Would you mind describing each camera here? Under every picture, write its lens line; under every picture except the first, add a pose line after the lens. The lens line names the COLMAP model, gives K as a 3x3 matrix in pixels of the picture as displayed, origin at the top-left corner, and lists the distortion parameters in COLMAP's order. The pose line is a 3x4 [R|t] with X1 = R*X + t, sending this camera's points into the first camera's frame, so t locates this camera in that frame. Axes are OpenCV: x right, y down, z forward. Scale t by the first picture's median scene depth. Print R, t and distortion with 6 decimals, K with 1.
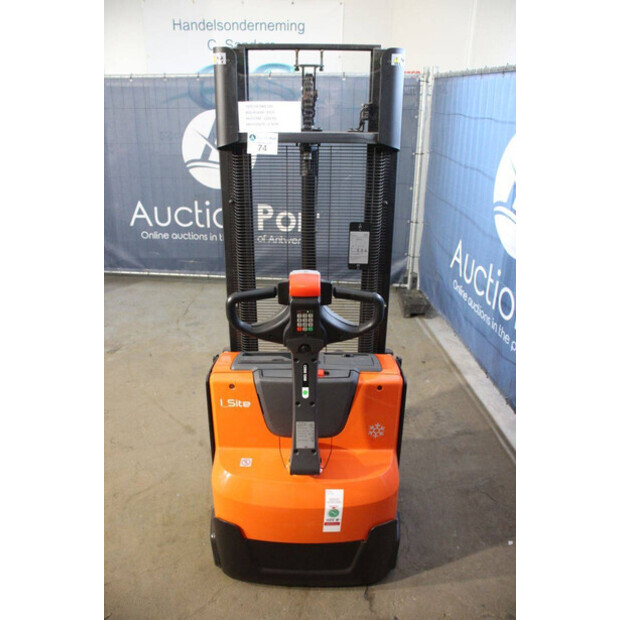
lens RADIAL K [[510.4, 0, 311.9], [0, 510.4, 300.7], [0, 0, 1]] dist [-0.174976, 0.157338]
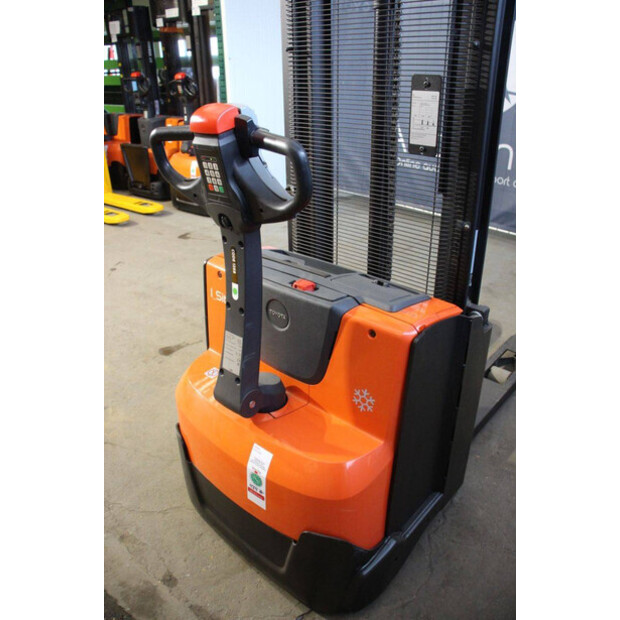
lens RADIAL K [[510.4, 0, 311.9], [0, 510.4, 300.7], [0, 0, 1]] dist [-0.174976, 0.157338]
pose [[0.758924, 0.269468, -0.592809, 0.437377], [-0.233772, 0.962420, 0.138199, 0.064578], [0.607771, 0.033700, 0.793397, 0.459060]]
